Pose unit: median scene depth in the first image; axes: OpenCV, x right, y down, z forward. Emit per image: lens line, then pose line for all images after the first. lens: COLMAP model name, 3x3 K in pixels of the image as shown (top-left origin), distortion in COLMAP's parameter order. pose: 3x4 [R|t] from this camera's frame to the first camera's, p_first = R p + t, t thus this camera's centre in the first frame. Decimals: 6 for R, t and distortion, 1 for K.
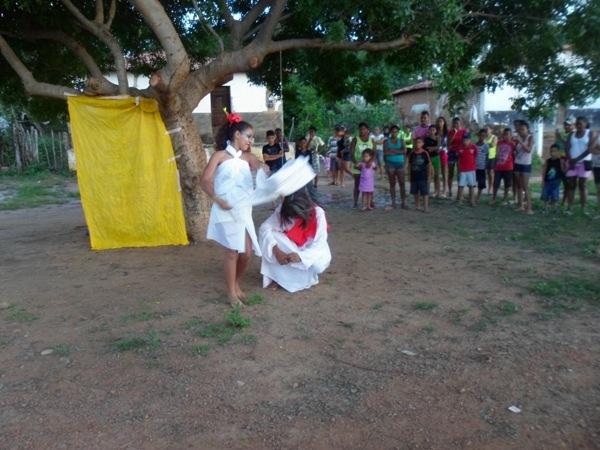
lens RADIAL K [[472.6, 0, 300.0], [0, 472.6, 225.0], [0, 0, 1]] dist [-0.038671, -0.006376]
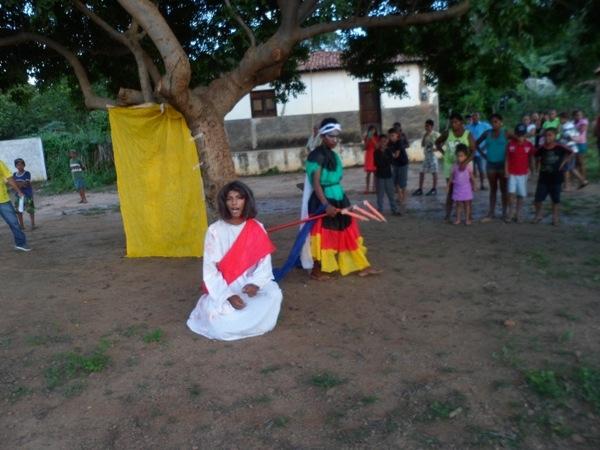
lens RADIAL K [[472.6, 0, 300.0], [0, 472.6, 225.0], [0, 0, 1]] dist [-0.038671, -0.006376]
pose [[0.906134, 0.034260, -0.421601, 0.329651], [-0.031069, 0.999413, 0.014440, -0.042225], [0.421849, 0.000014, 0.906666, 0.225517]]
